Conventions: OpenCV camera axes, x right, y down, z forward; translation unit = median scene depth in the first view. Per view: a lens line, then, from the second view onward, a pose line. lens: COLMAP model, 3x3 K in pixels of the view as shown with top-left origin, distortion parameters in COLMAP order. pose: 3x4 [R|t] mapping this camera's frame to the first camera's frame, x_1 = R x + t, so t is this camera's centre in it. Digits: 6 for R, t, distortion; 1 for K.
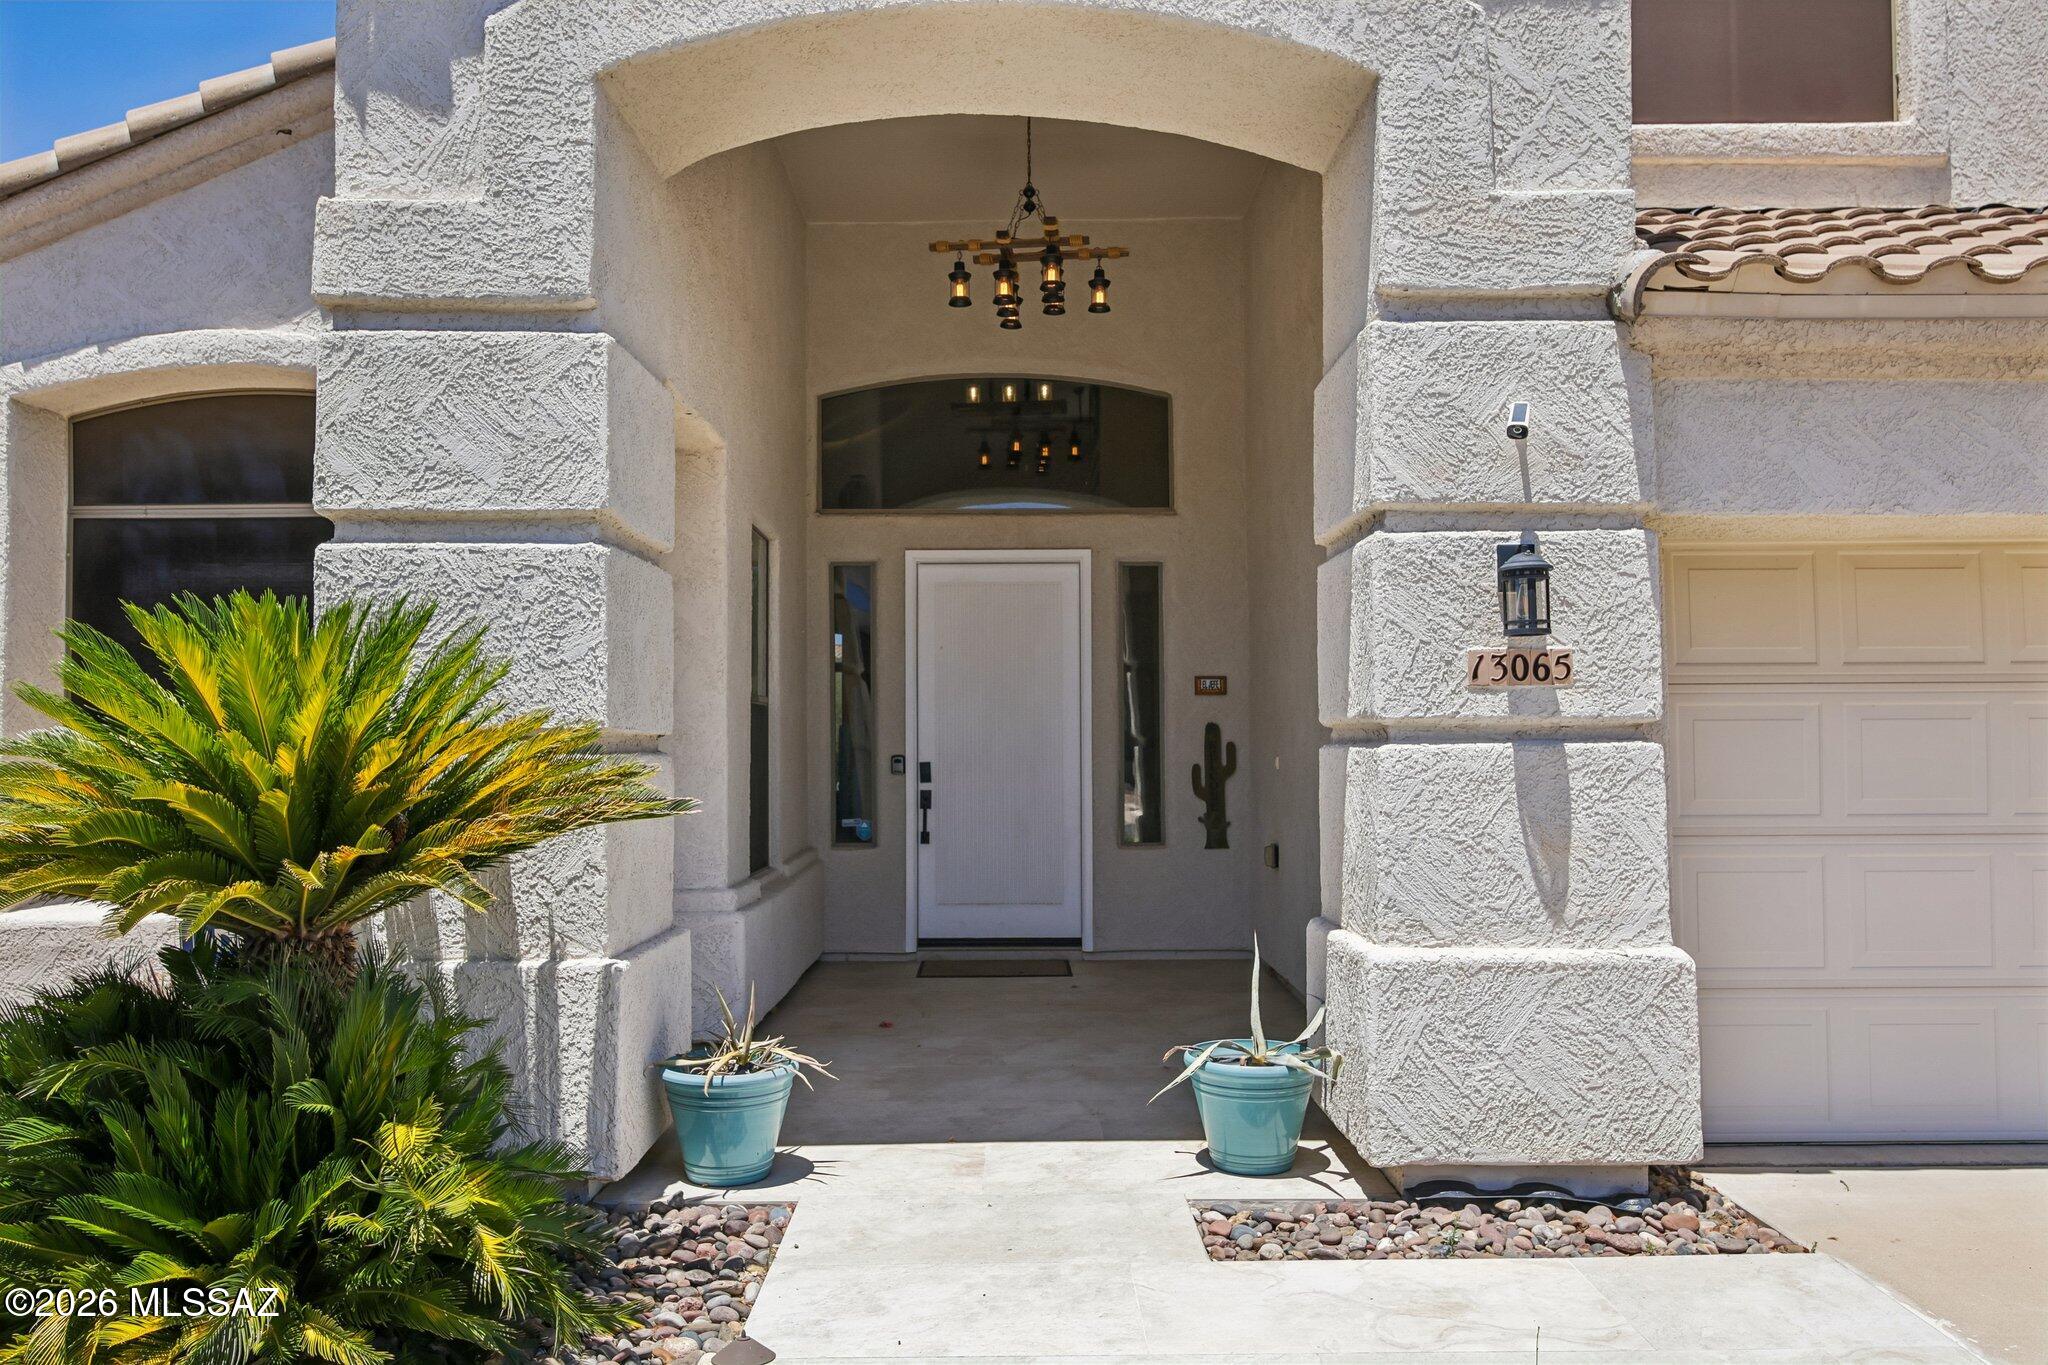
lens RADIAL K [[1652.1, 0, 1021.5], [0, 1652.1, 681.6], [0, 0, 1]] dist [-0.000247, -0.000012]
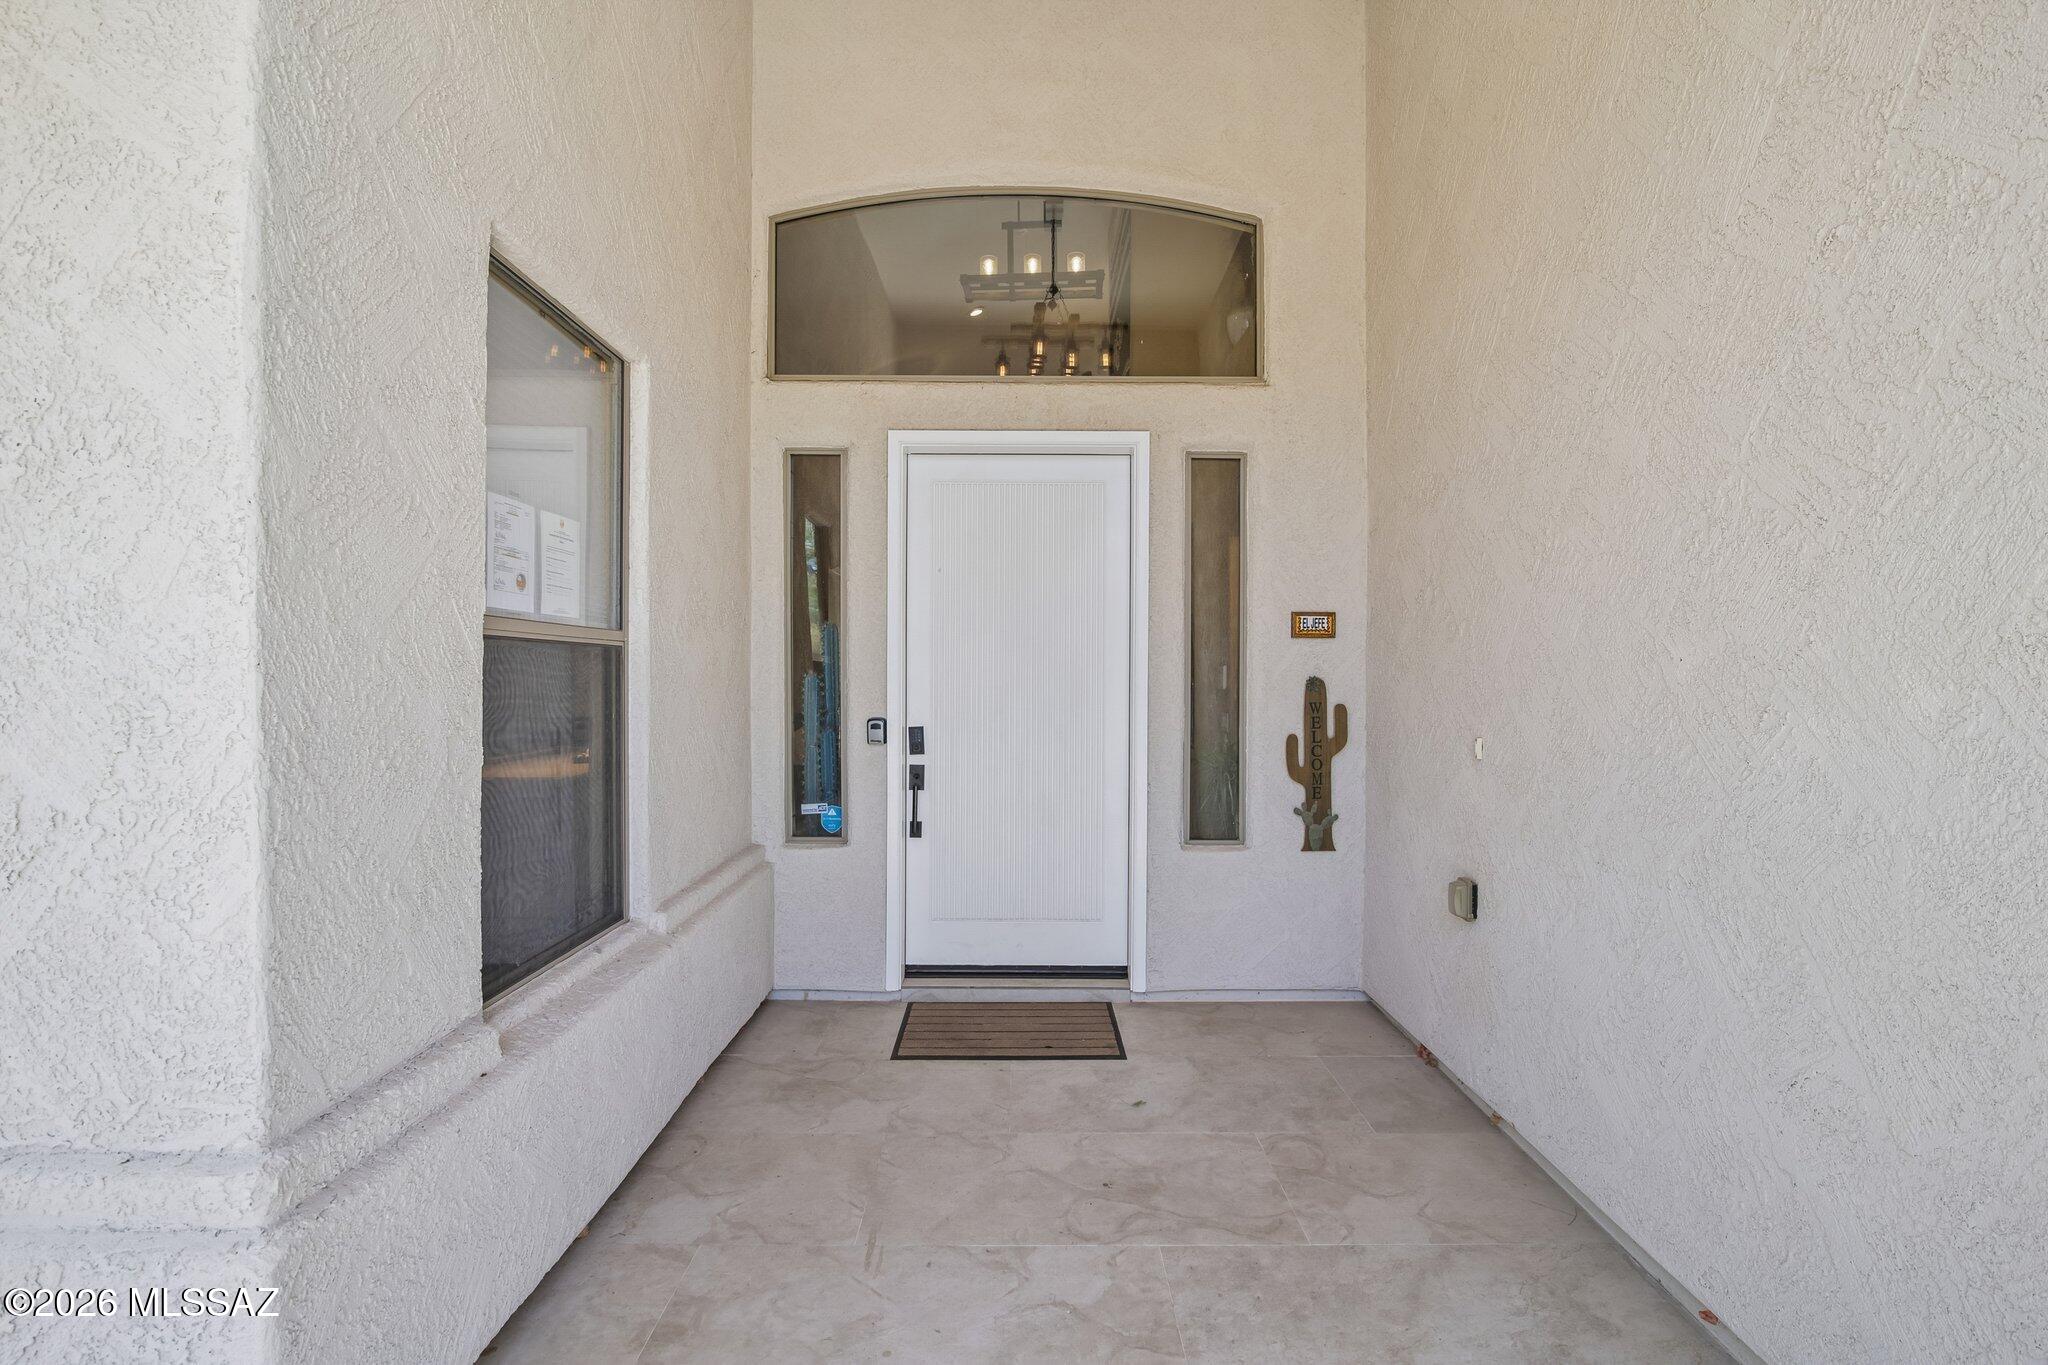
lens RADIAL K [[942.6, 0, 1033.4], [0, 942.6, 674.8], [0, 0, 1]] dist [-0.020350, 0.001317]
pose [[0.999923, 0.008842, 0.008719, -0.010431], [-0.009163, 0.999252, 0.037562, 0.009839], [-0.008380, -0.037639, 0.999256, 0.591551]]
